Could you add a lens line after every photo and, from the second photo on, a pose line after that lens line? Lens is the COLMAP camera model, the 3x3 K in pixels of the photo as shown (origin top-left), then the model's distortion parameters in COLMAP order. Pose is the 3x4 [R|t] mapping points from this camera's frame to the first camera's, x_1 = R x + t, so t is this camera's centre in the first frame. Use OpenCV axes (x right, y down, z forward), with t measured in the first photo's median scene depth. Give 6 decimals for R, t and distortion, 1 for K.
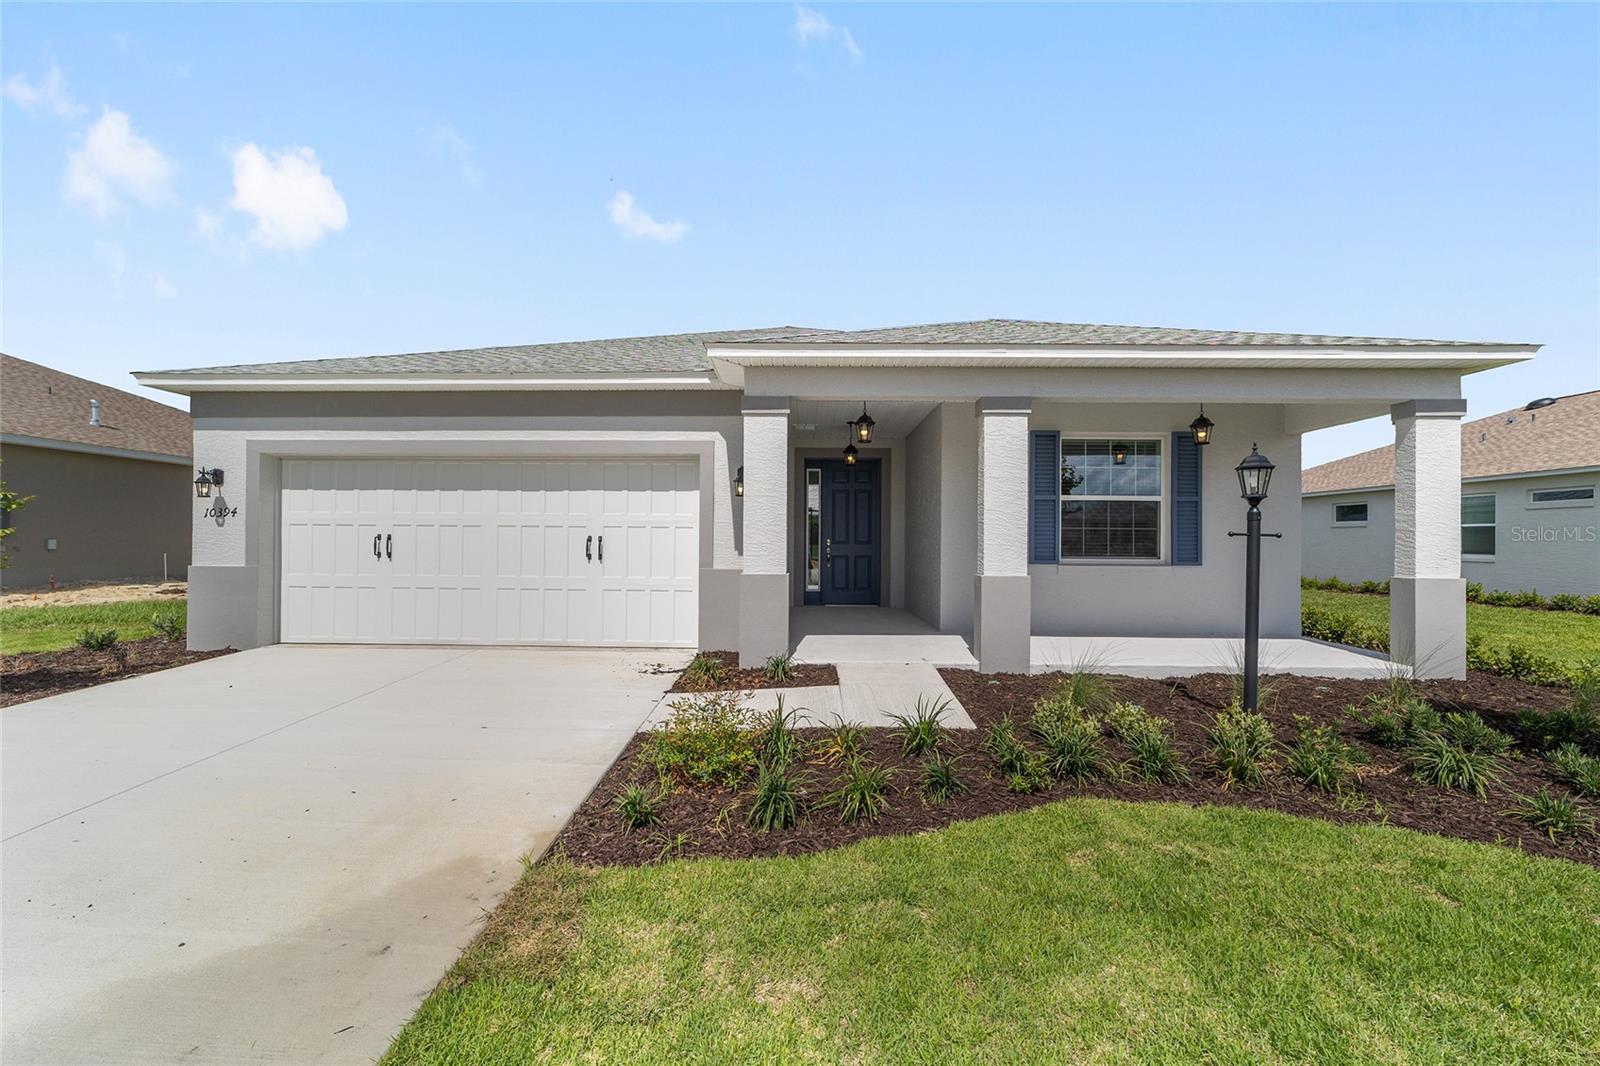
lens RADIAL K [[616.1, 0, 791.8], [0, 616.1, 536.1], [0, 0, 1]] dist [-0.018917, 0.009815]
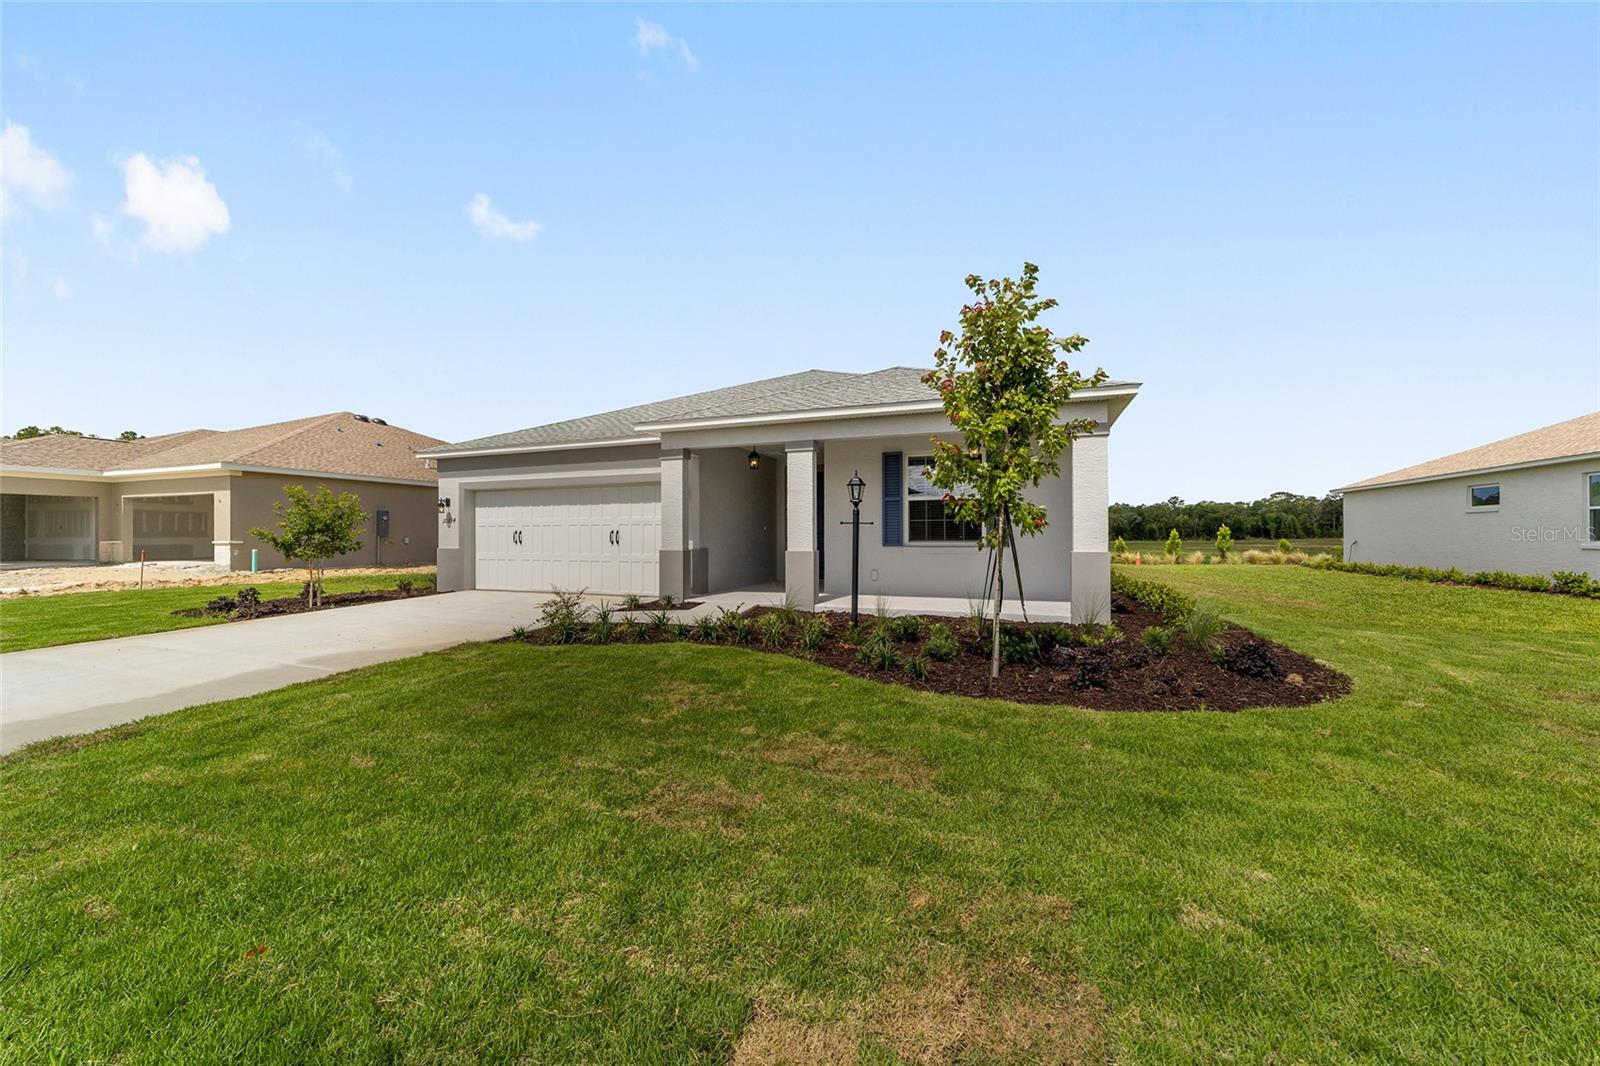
lens RADIAL K [[616.1, 0, 791.8], [0, 616.1, 536.1], [0, 0, 1]] dist [-0.018917, 0.009815]
pose [[0.940267, -0.009834, -0.340297, 0.742997], [0.011091, 0.999937, 0.001750, 0.019065], [0.340259, -0.005420, 0.940316, -0.455955]]
